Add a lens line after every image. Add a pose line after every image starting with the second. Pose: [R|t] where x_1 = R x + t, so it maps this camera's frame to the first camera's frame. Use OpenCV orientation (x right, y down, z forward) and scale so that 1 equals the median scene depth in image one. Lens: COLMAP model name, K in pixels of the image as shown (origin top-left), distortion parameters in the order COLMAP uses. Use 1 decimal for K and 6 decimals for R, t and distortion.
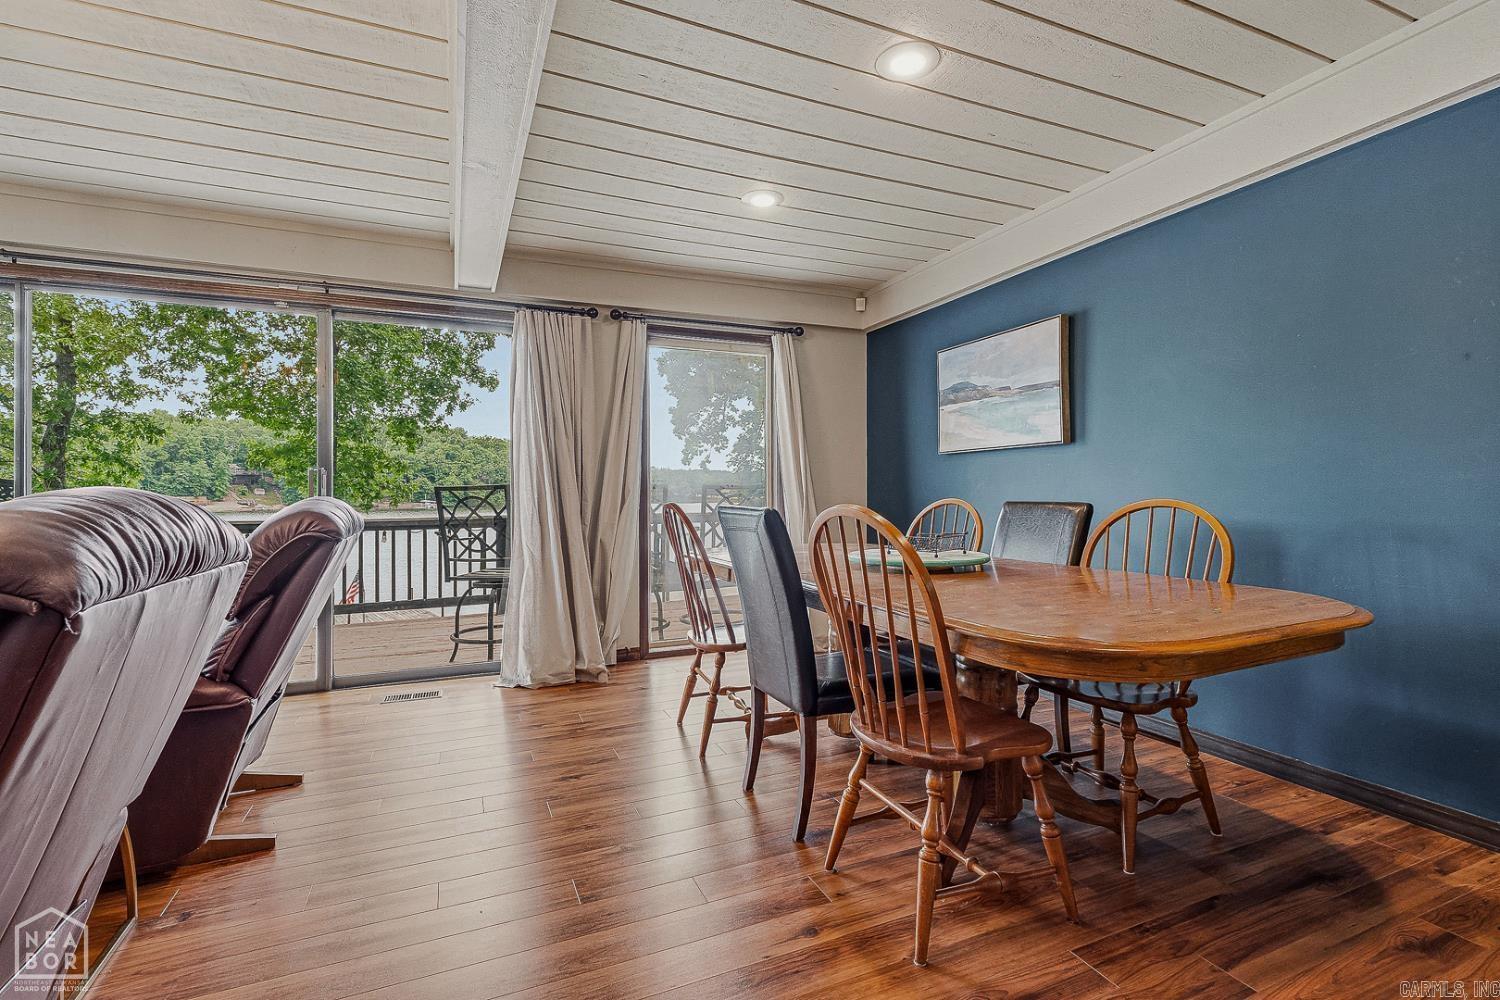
lens RADIAL K [[677.9, 0, 739.4], [0, 677.9, 487.6], [0, 0, 1]] dist [-0.009421, 0.002879]
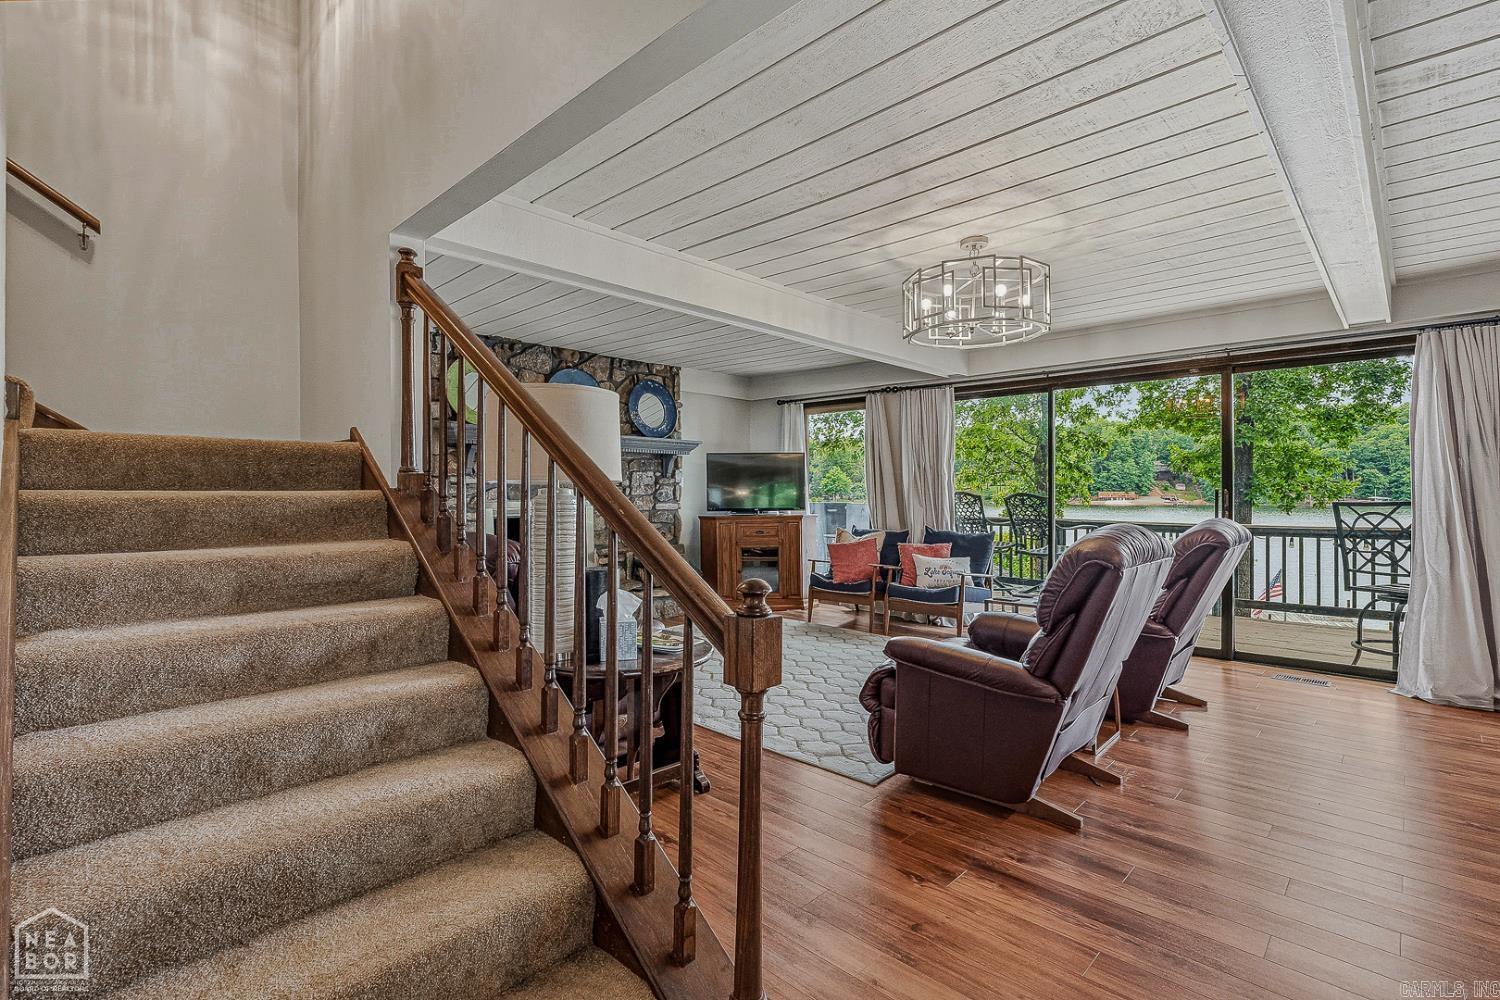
lens RADIAL K [[677.9, 0, 753.1], [0, 677.9, 492.3], [0, 0, 1]] dist [-0.009421, 0.002879]
pose [[0.379040, 0.005948, -0.925361, 0.186434], [0.008749, 0.999912, 0.010011, -0.033218], [0.925339, -0.011891, 0.378954, -0.259844]]
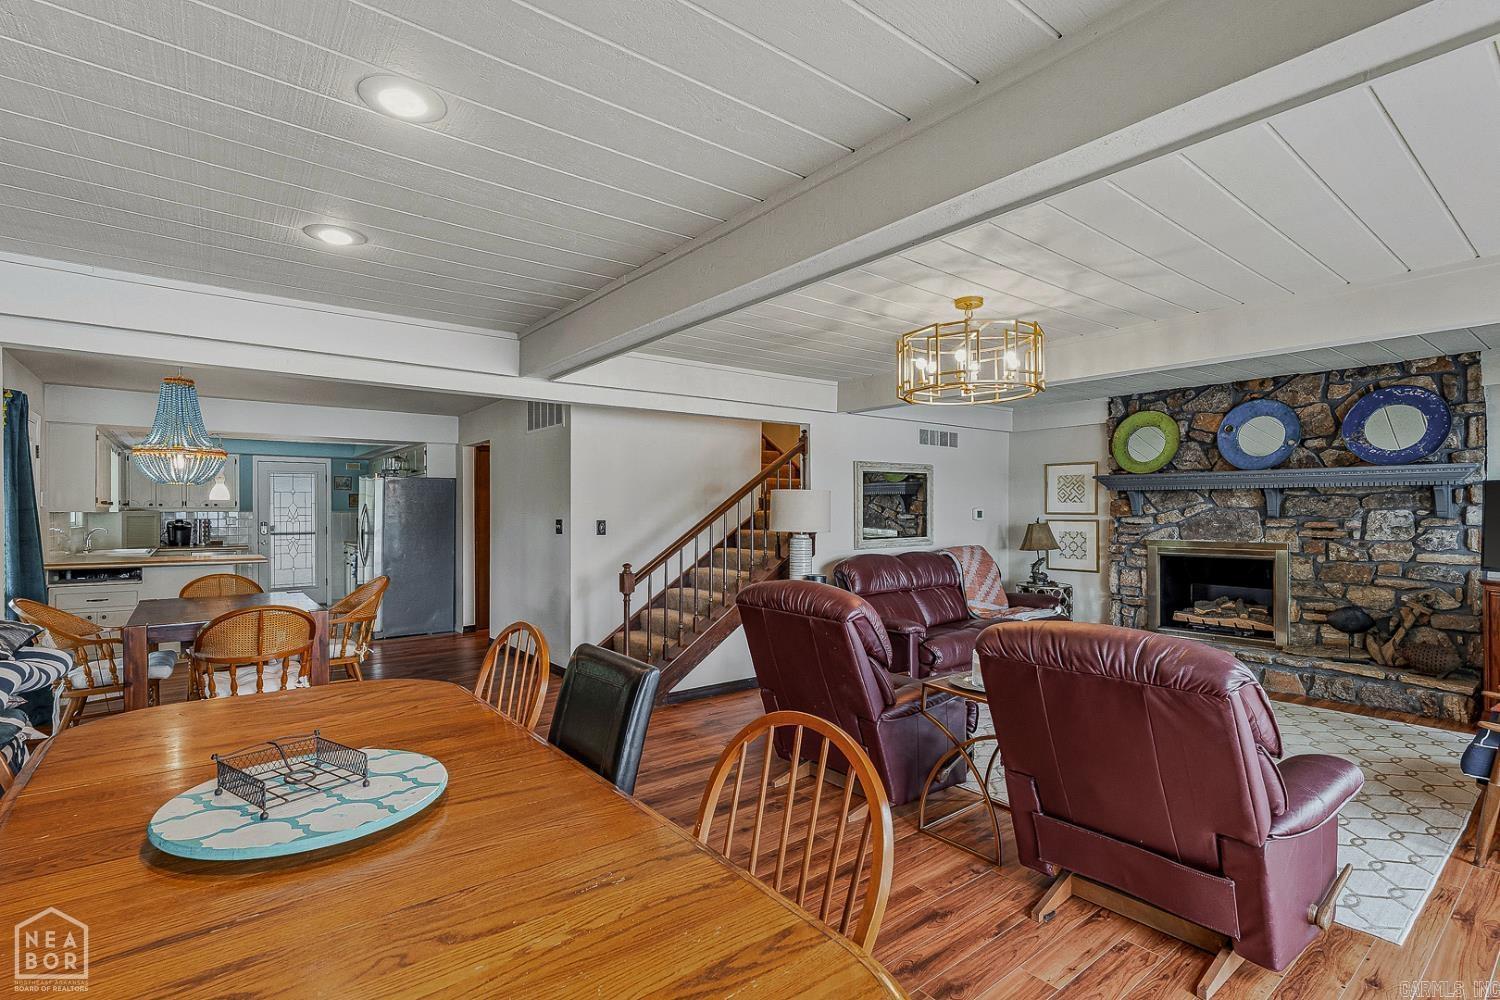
lens RADIAL K [[677.9, 0, 766.6], [0, 677.9, 510.5], [0, 0, 1]] dist [-0.009421, 0.002879]
pose [[-0.957377, 0.006812, -0.288761, 0.035742], [0.007966, 0.999964, -0.002822, -0.066848], [0.288732, -0.005002, -0.957397, 0.774927]]
